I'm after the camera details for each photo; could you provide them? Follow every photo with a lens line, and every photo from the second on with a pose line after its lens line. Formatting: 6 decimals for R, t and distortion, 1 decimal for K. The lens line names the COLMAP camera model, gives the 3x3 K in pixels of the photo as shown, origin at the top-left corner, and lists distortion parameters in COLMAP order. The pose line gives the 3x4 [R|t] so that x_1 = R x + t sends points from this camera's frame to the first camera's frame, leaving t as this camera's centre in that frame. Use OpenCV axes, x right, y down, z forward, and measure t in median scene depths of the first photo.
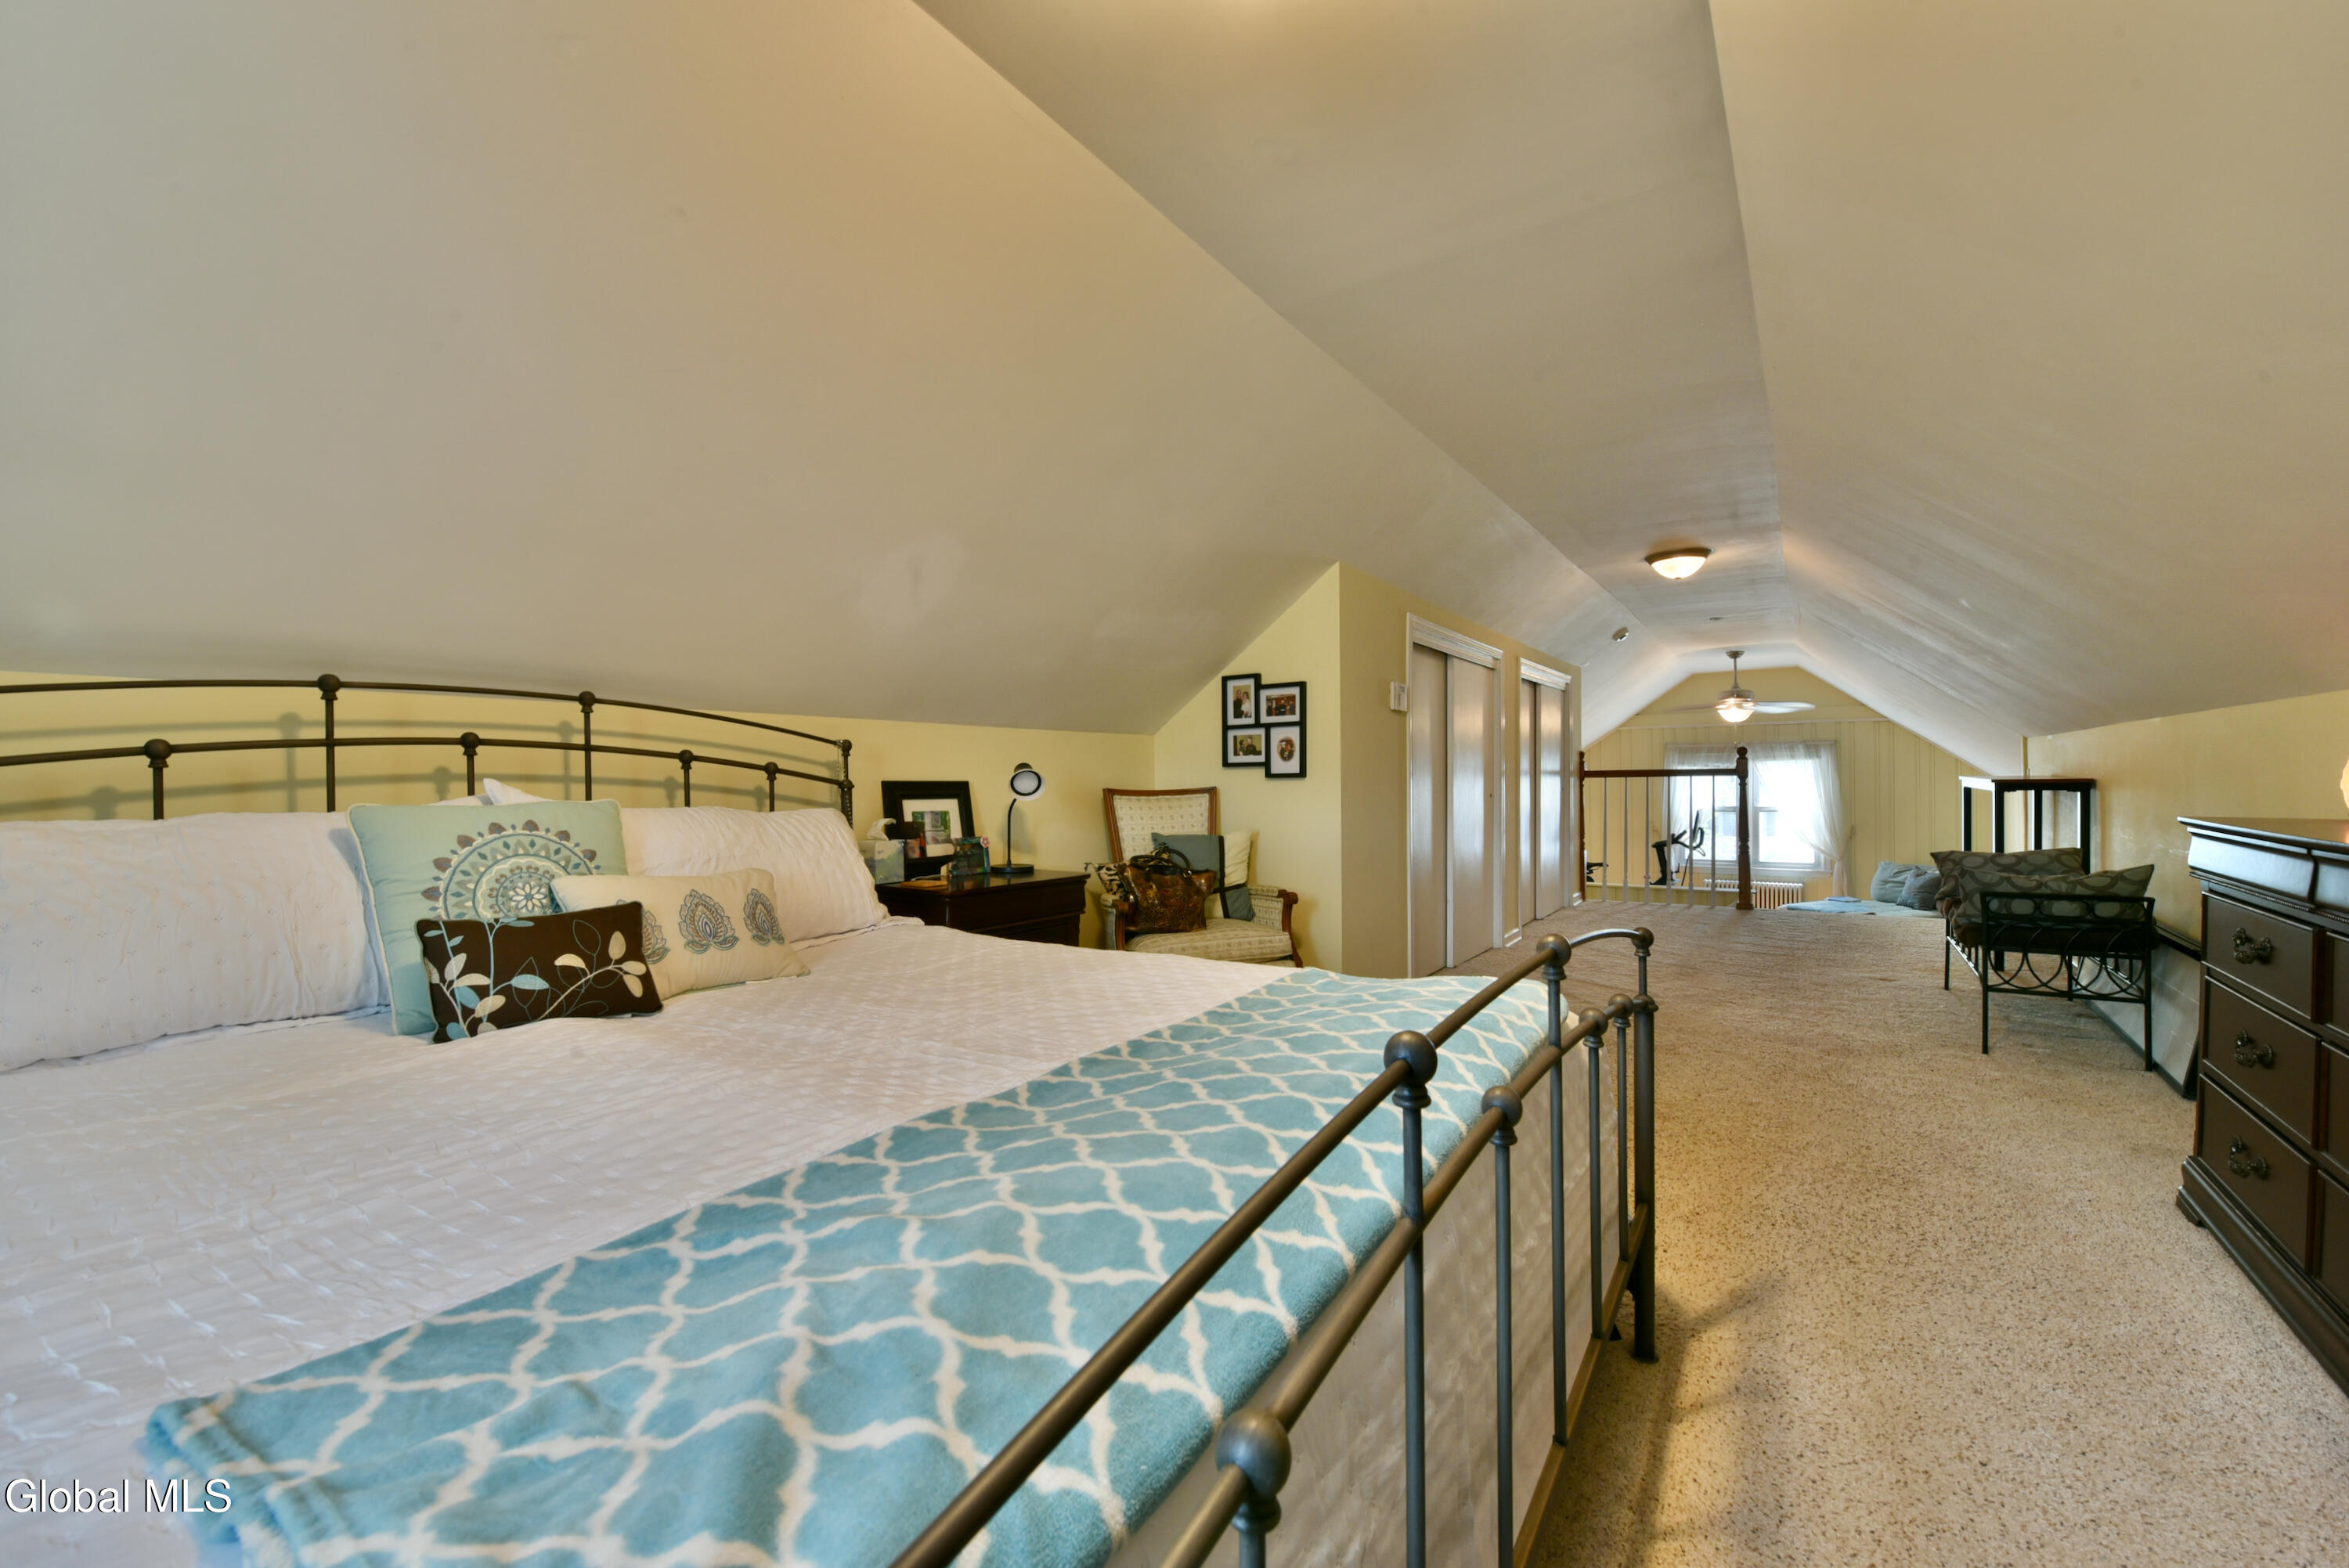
lens RADIAL K [[958.5, 0, 1177.5], [0, 958.5, 787.3], [0, 0, 1]] dist [-0.012246, -0.003648]
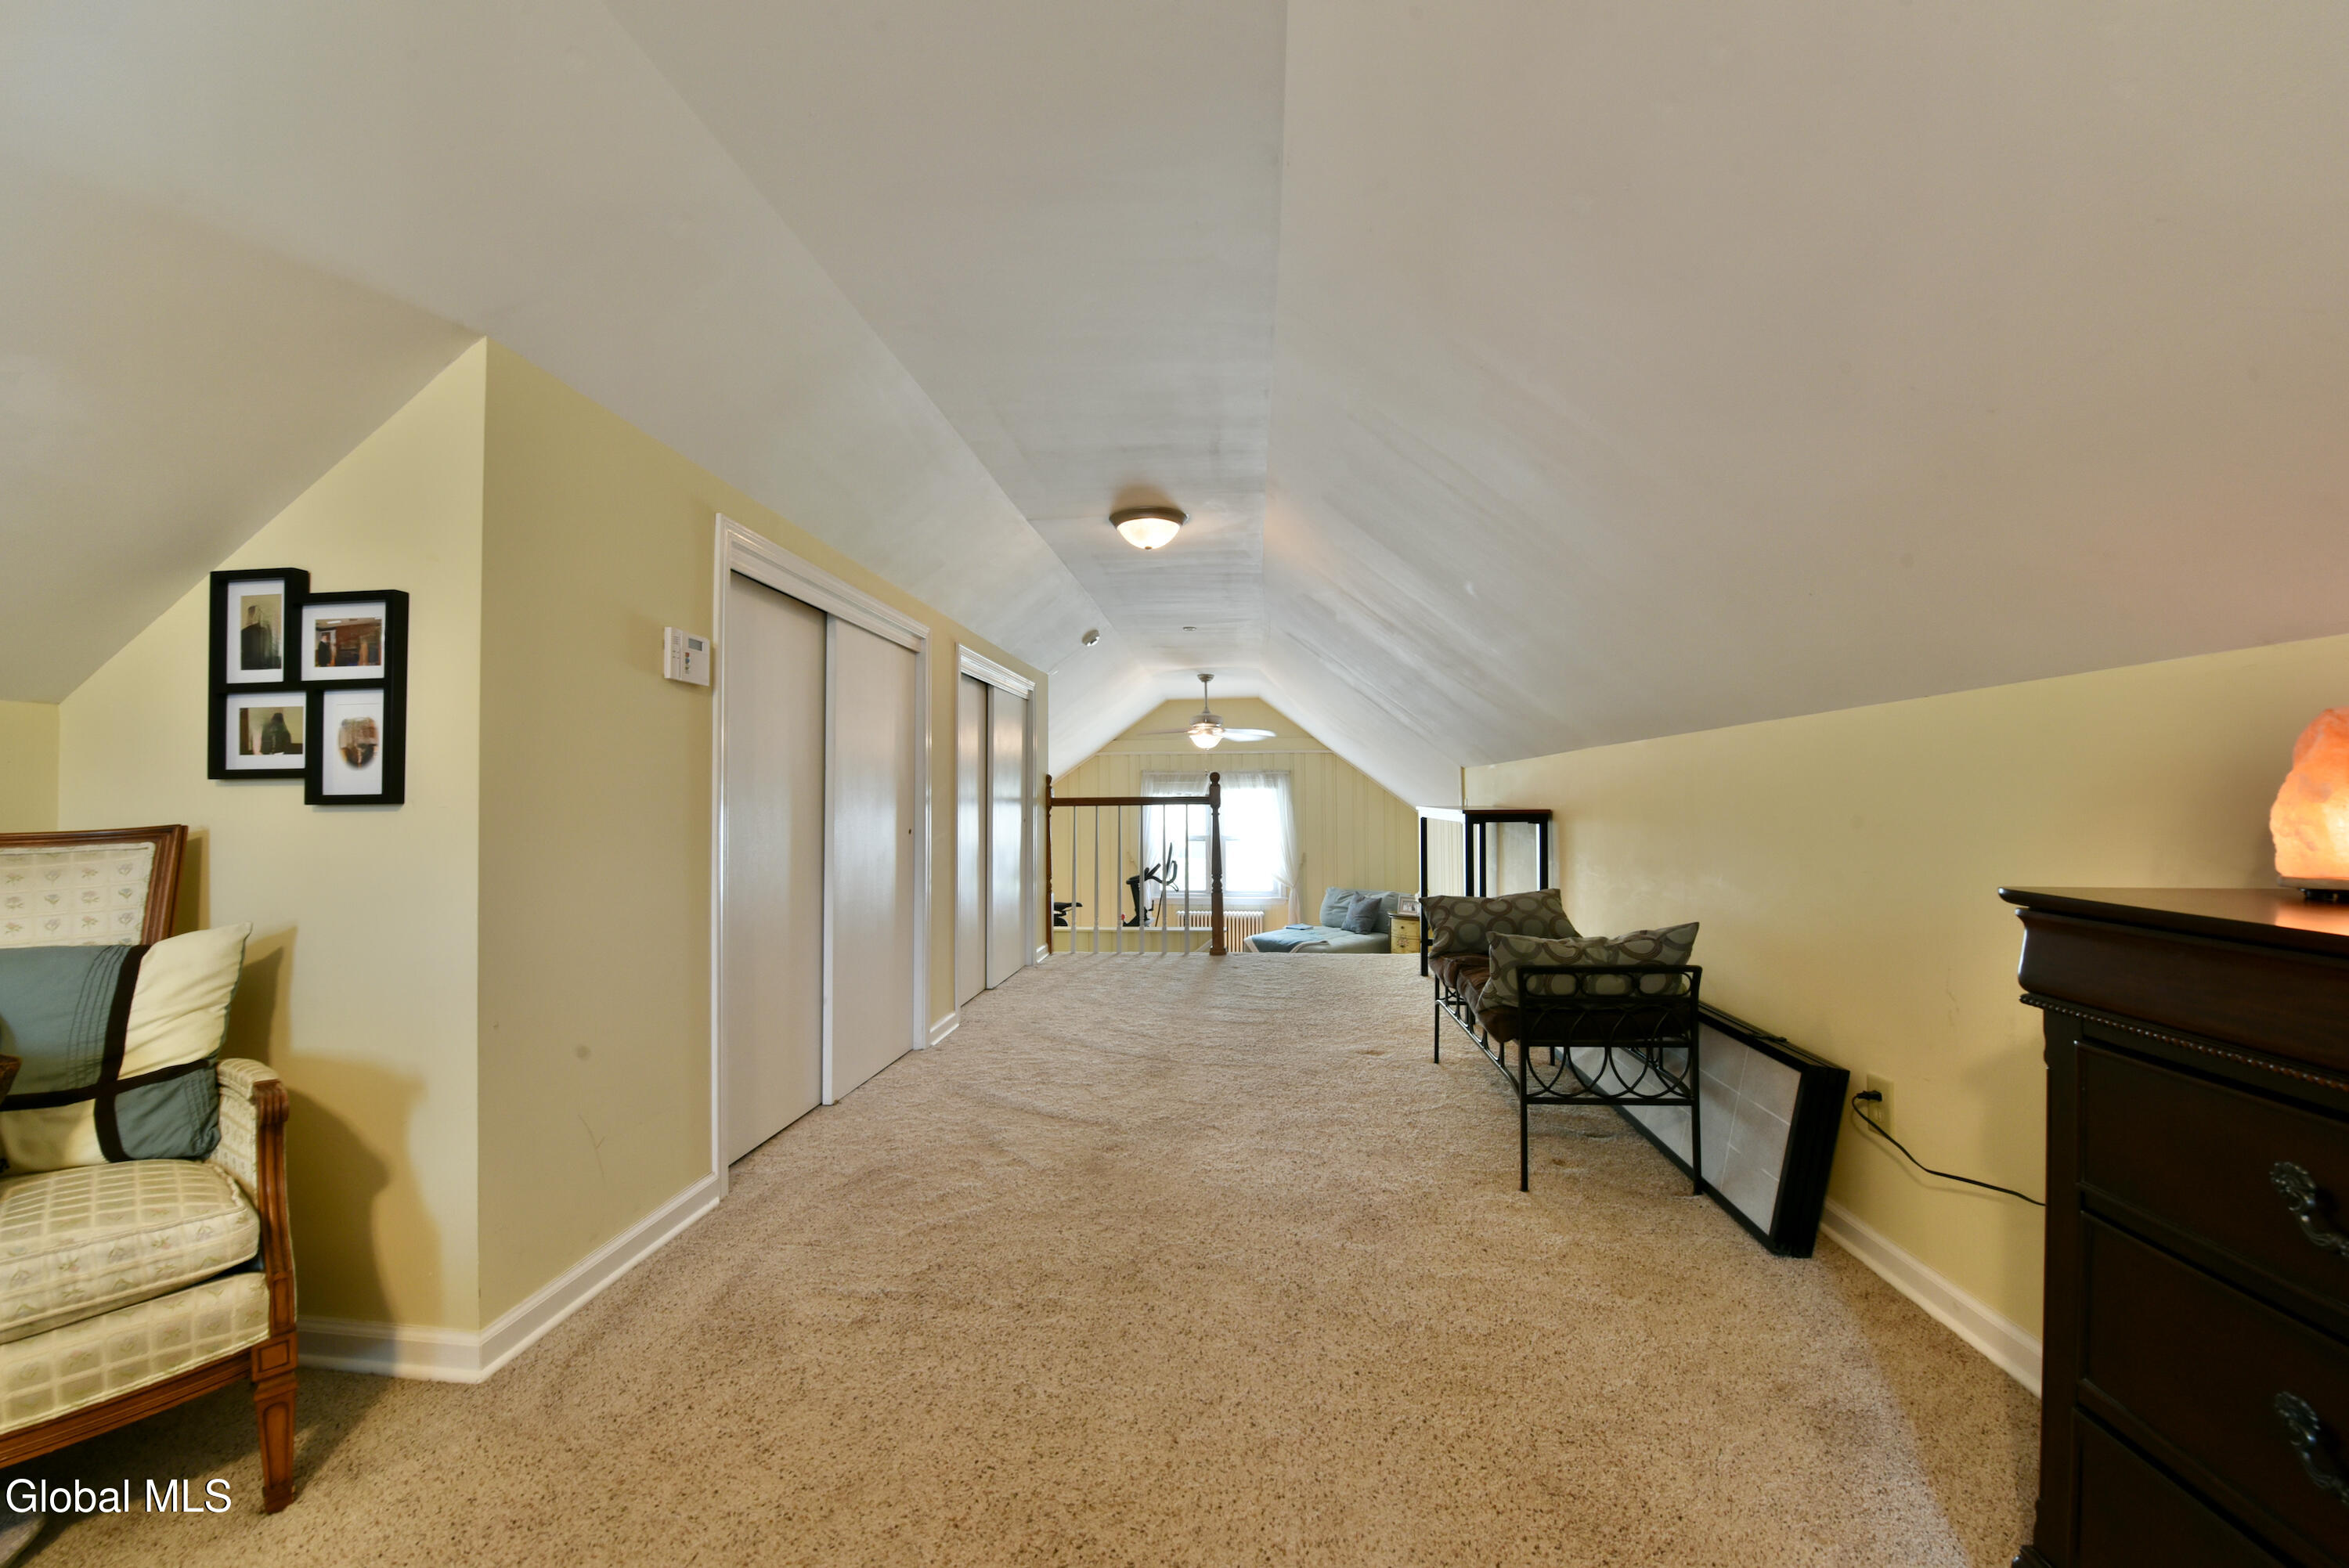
lens RADIAL K [[958.5, 0, 1177.5], [0, 958.5, 787.3], [0, 0, 1]] dist [-0.012246, -0.003648]
pose [[0.875015, 0.013491, 0.483909, 0.207591], [0.000173, 0.999603, -0.028180, -0.004944], [-0.484097, 0.024742, 0.874665, 0.380157]]
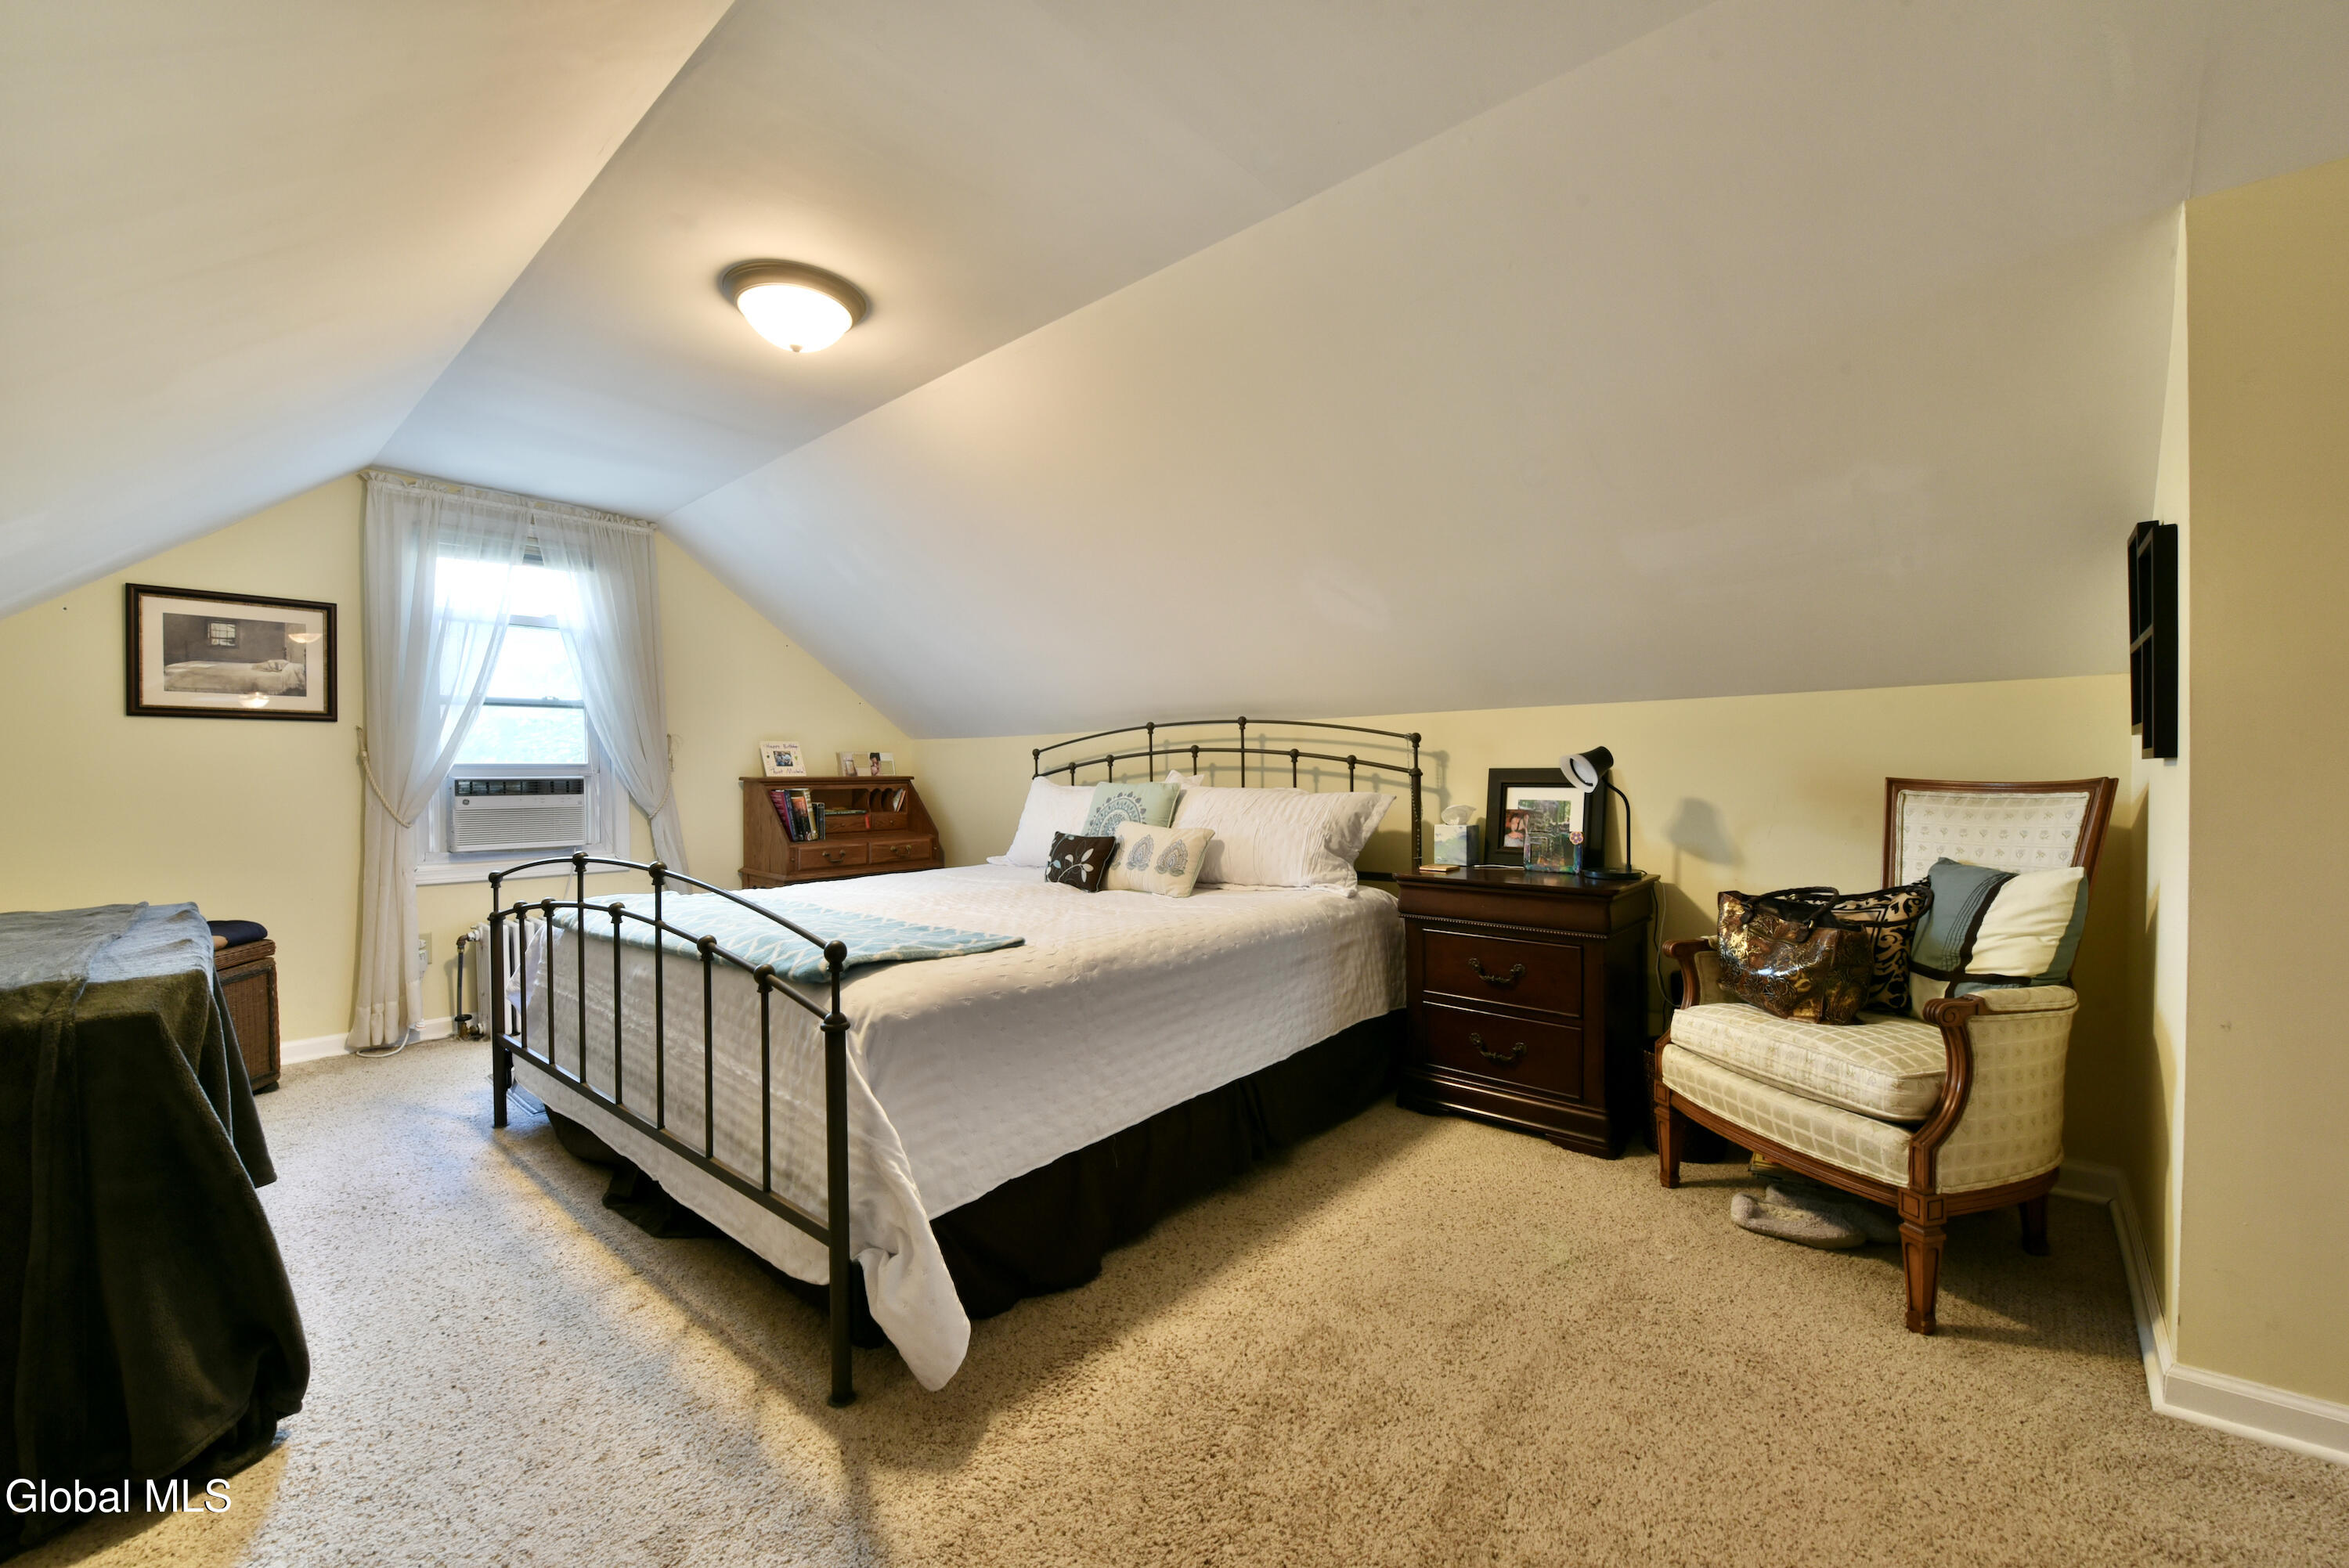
lens RADIAL K [[939.6, 0, 1178.3], [0, 939.6, 787.8], [0, 0, 1]] dist [-0.013151, -0.004580]
pose [[-0.131041, 0.025325, -0.991053, 0.508662], [0.005865, 0.999676, 0.024769, -0.008691], [0.991360, -0.002566, -0.131147, 0.550222]]
